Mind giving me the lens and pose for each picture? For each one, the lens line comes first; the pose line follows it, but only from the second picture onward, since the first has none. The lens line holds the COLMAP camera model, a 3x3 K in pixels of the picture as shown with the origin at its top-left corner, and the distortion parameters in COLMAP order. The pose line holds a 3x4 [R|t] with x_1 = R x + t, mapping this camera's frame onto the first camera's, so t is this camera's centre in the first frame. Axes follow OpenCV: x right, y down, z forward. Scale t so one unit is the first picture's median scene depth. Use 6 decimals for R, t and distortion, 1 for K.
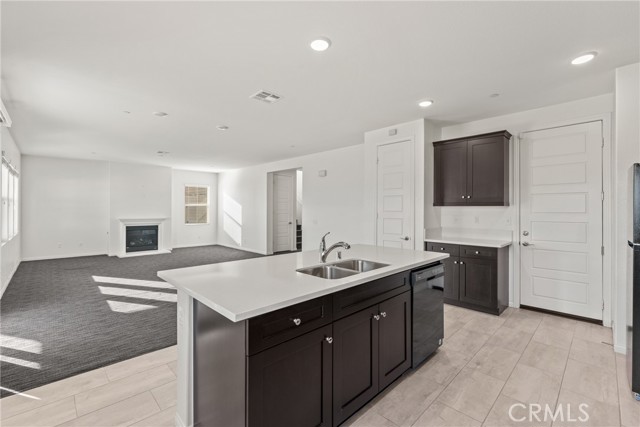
lens RADIAL K [[277.1, 0, 318.6], [0, 277.1, 211.8], [0, 0, 1]] dist [0.000418, 0.000225]
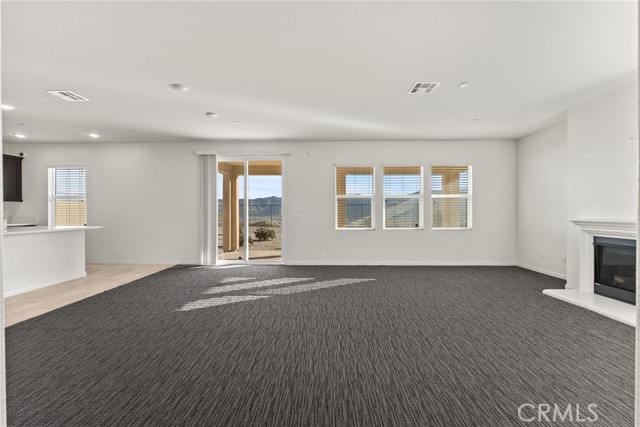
lens RADIAL K [[277.1, 0, 315.1], [0, 277.1, 208.6], [0, 0, 1]] dist [0.000418, 0.000225]
pose [[-0.727158, -0.013553, -0.686337, -0.046256], [-0.006673, 0.999897, -0.012675, 0.015902], [0.686438, -0.004637, -0.727174, 1.040968]]
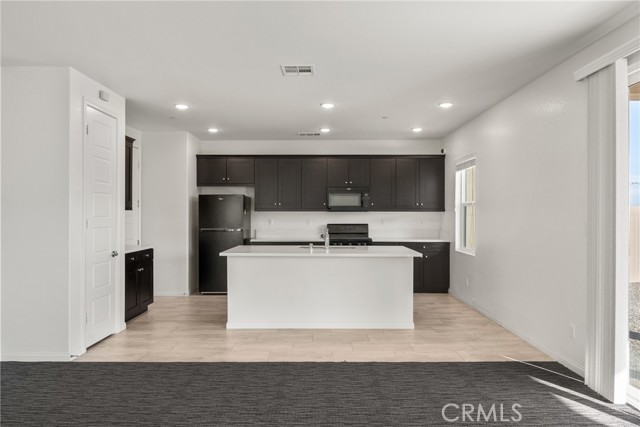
lens RADIAL K [[421.1, 0, 320.2], [0, 421.1, 214.7], [0, 0, 1]] dist [0.006419, 0.000493]
pose [[-0.706497, -0.009451, 0.707653, -0.442539], [-0.004132, 0.999949, 0.009230, -0.008342], [-0.707704, 0.003597, -0.706500, 0.756893]]
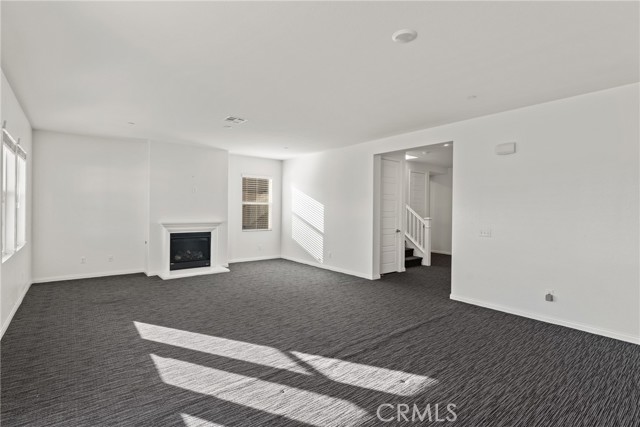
lens RADIAL K [[308.3, 0, 316.2], [0, 308.3, 211.8], [0, 0, 1]] dist [0.003321, 0.000284]
pose [[0.994717, 0.007128, -0.102412, -0.255296], [-0.007186, 0.999974, -0.000202, -0.004403], [0.102407, 0.000937, 0.994742, 0.269116]]
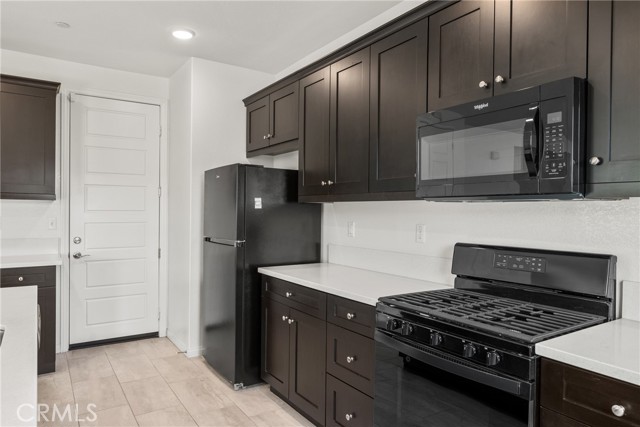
lens RADIAL K [[423.5, 0, 318.5], [0, 423.5, 217.7], [0, 0, 1]] dist [0.010687, 0.002383]
pose [[0.195037, -0.018829, 0.980615, -0.054609], [-0.004443, 0.999788, 0.020081, -0.000842], [-0.980786, -0.008273, 0.194912, 0.061523]]
